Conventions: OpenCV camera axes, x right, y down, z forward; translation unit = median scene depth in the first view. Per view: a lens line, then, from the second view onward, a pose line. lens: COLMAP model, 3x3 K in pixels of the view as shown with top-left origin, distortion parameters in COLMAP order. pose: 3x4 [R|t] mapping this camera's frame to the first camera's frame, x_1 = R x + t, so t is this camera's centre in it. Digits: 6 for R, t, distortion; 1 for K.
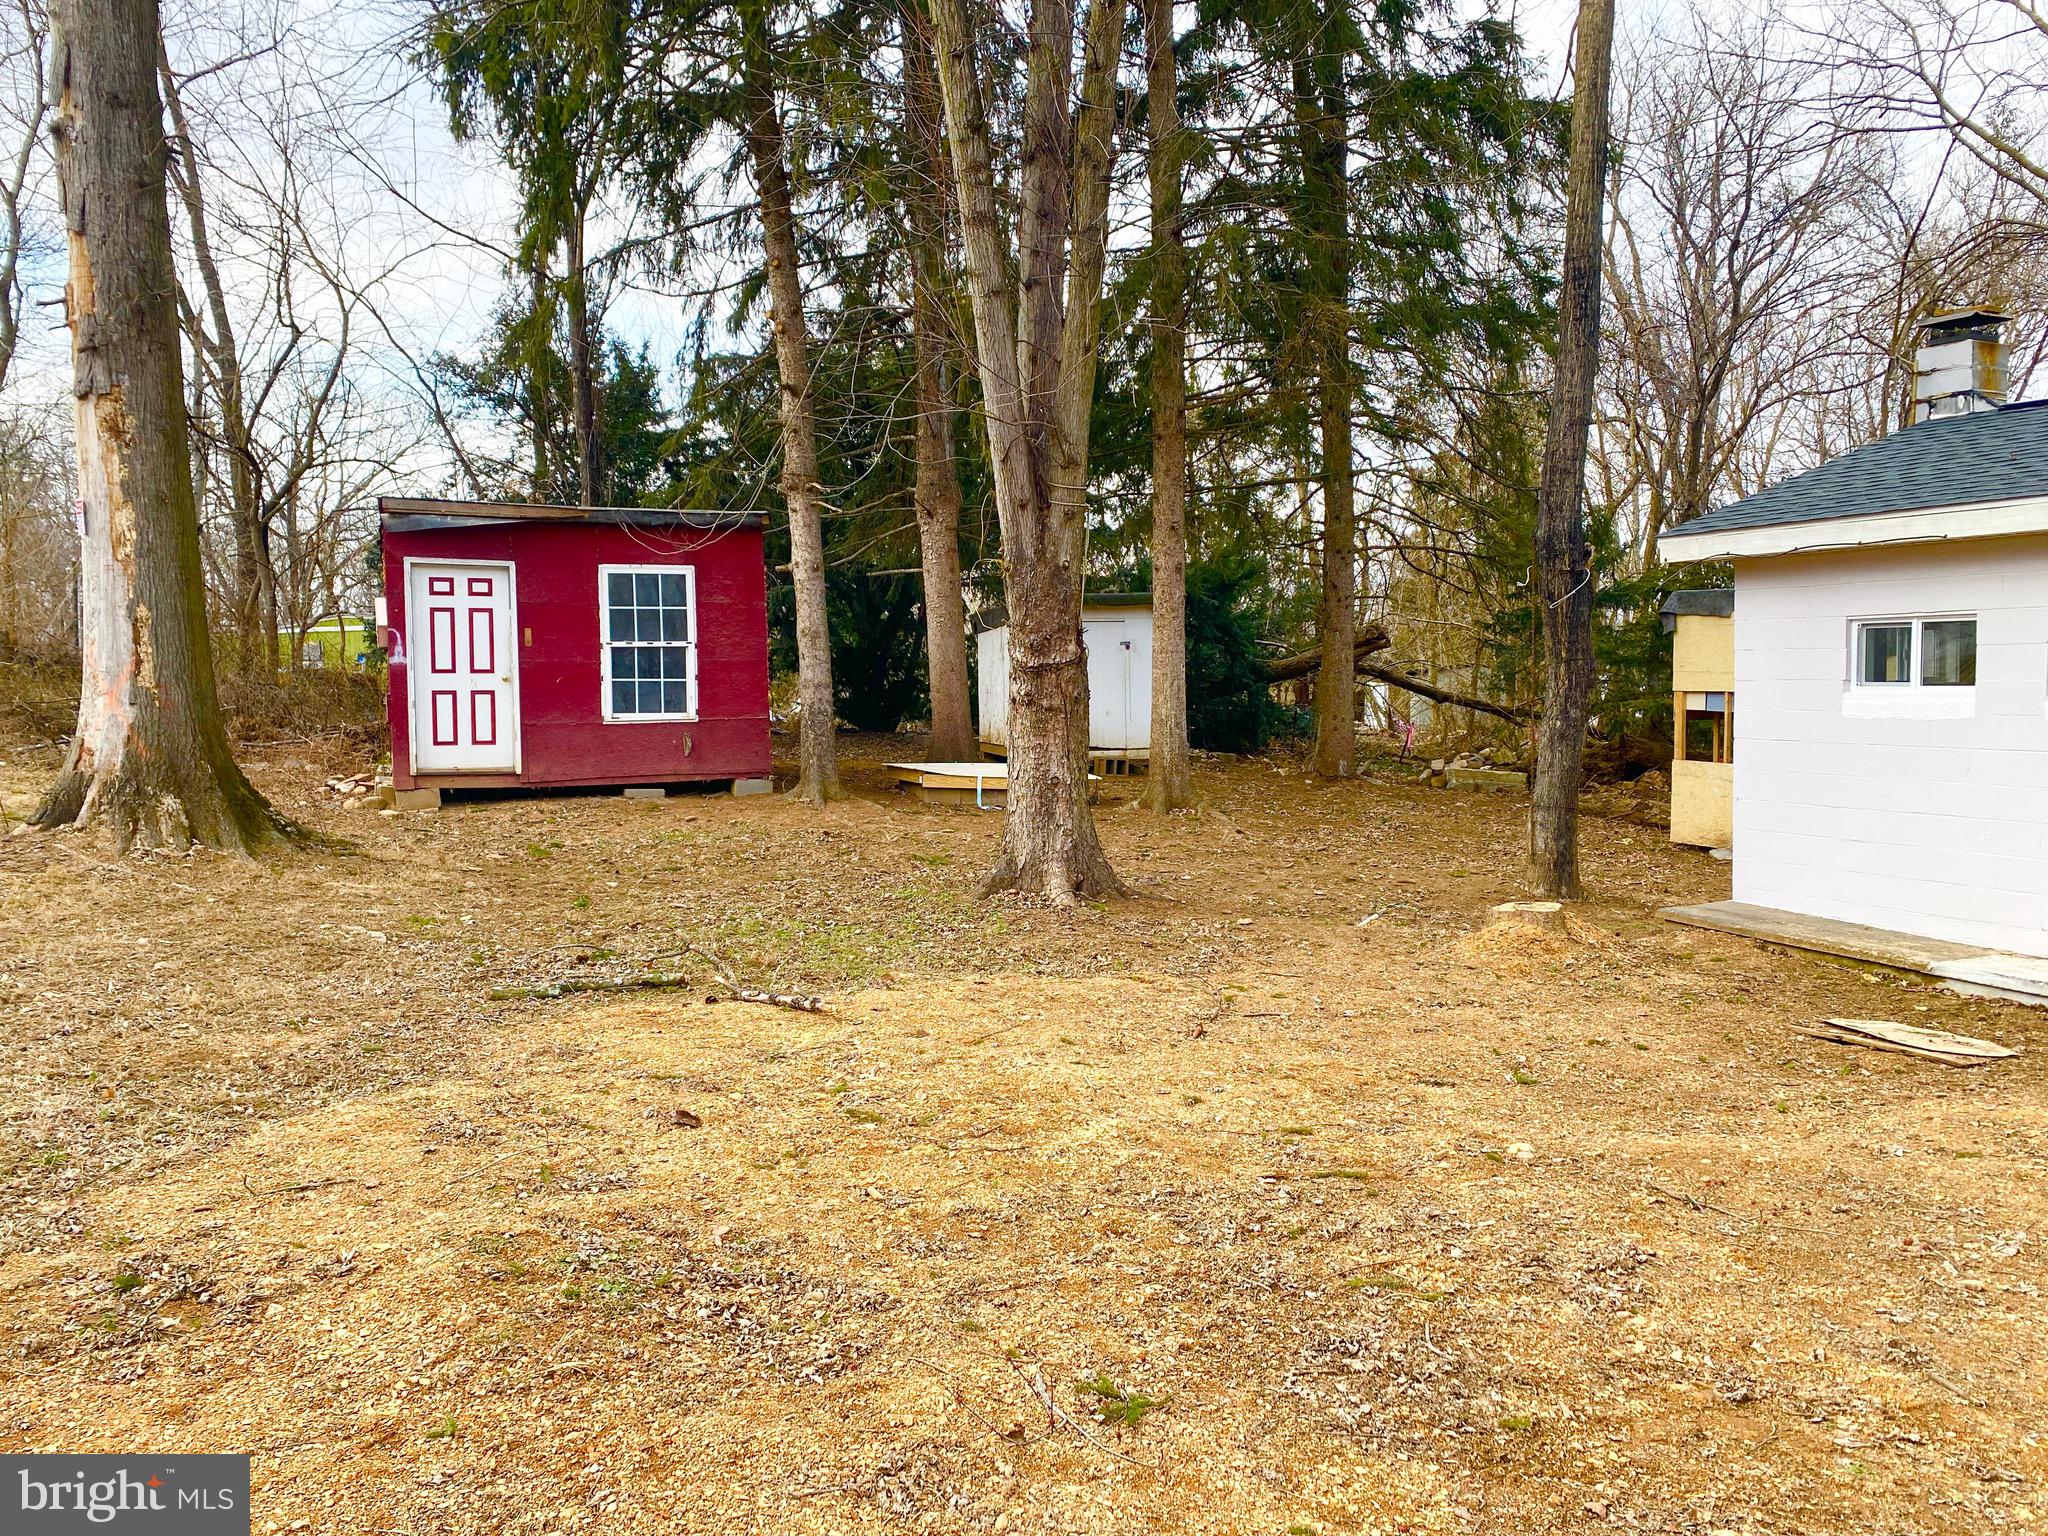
lens RADIAL K [[1556.4, 0, 1020.6], [0, 1556.4, 774.6], [0, 0, 1]] dist [0.058618, -0.047800]
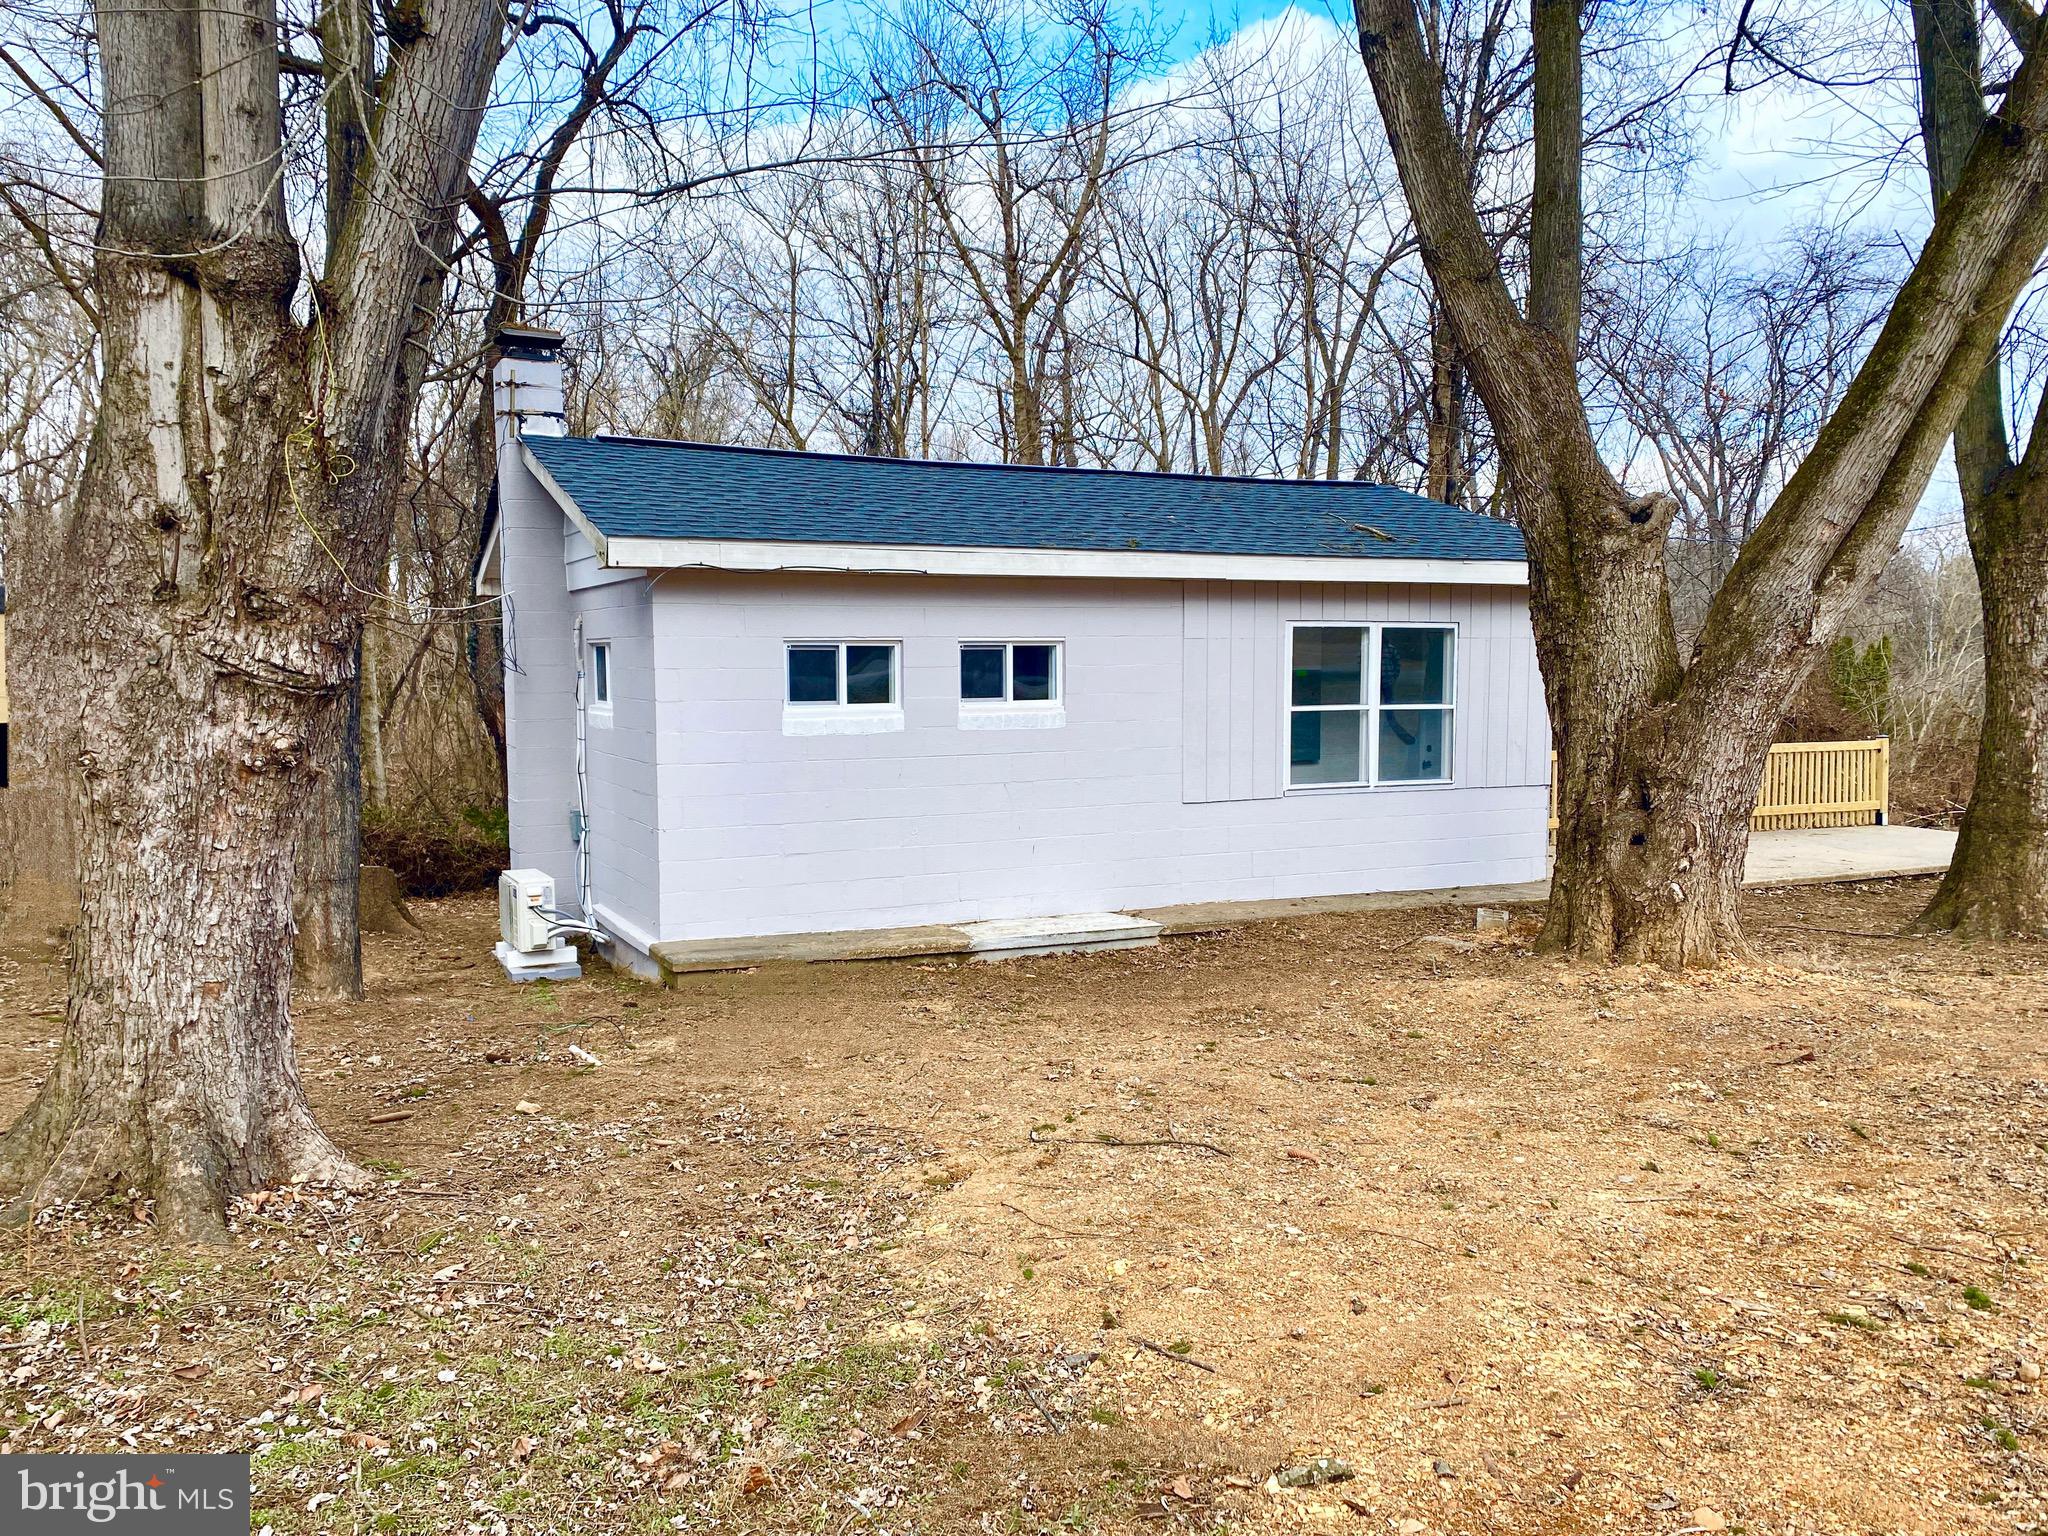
lens RADIAL K [[1556.4, 0, 1020.6], [0, 1556.4, 774.6], [0, 0, 1]] dist [0.058618, -0.047800]
pose [[-0.007891, -0.056935, 0.998347, -0.423767], [0.073892, 0.995615, 0.057363, -0.050048], [-0.997235, 0.074222, -0.003650, 0.731751]]
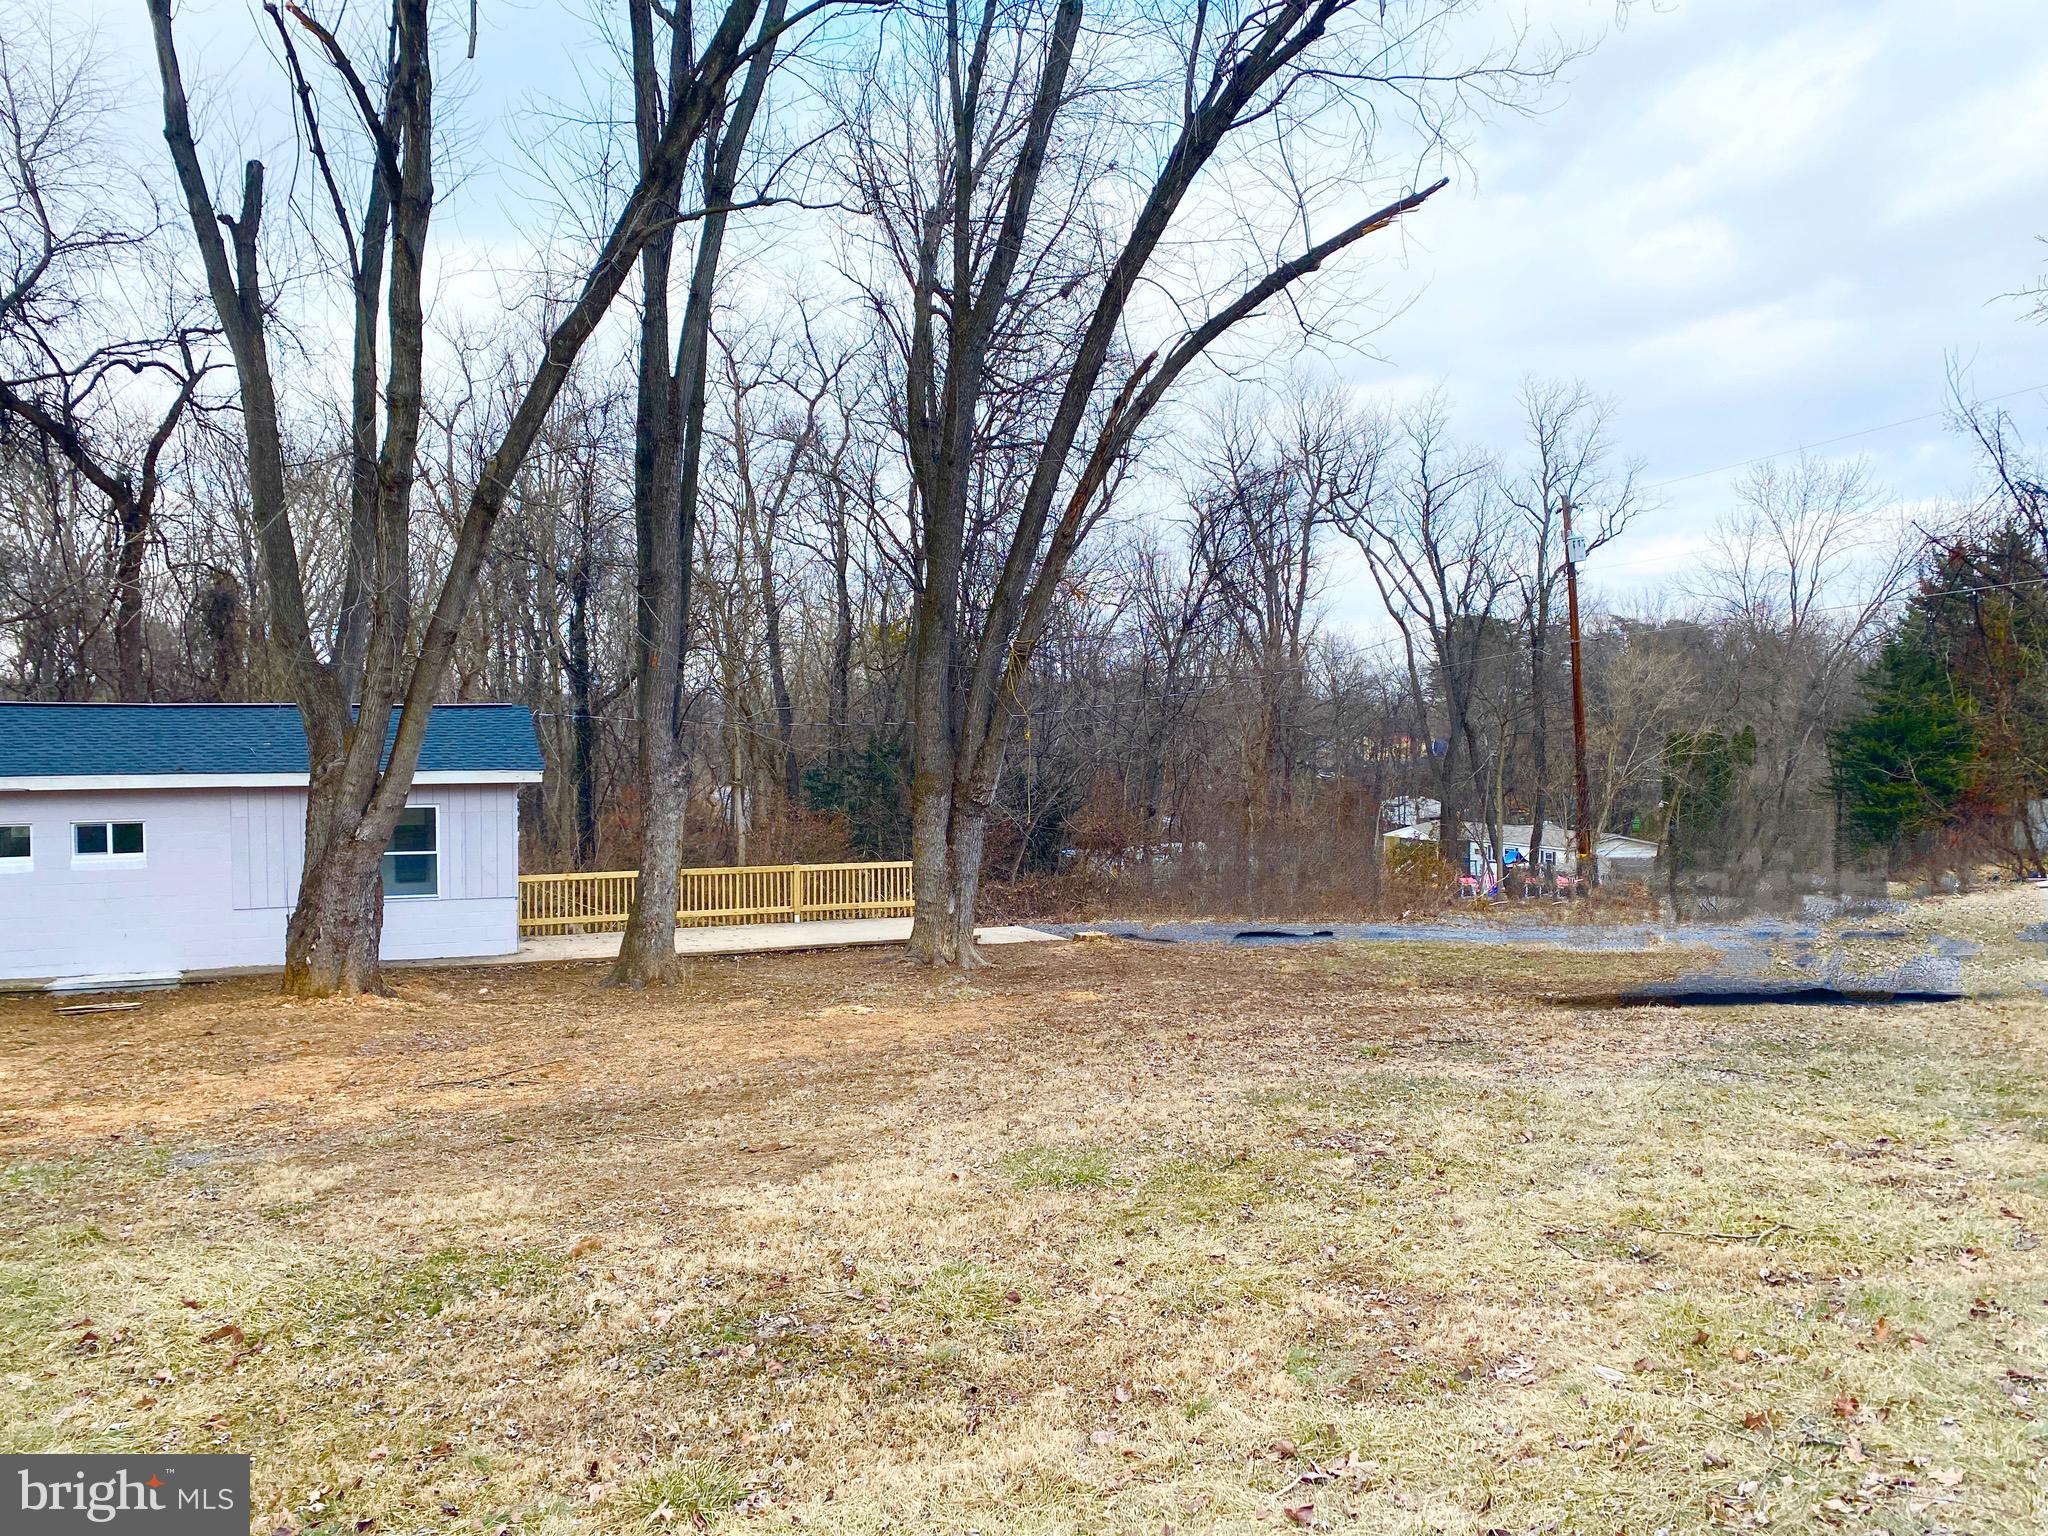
lens RADIAL K [[1556.4, 0, 1020.6], [0, 1556.4, 774.6], [0, 0, 1]] dist [0.058618, -0.047800]
pose [[0.054197, -0.015249, 0.998414, -1.178966], [0.070967, 0.997414, 0.011382, -0.076997], [-0.996005, 0.070237, 0.055139, -0.376839]]
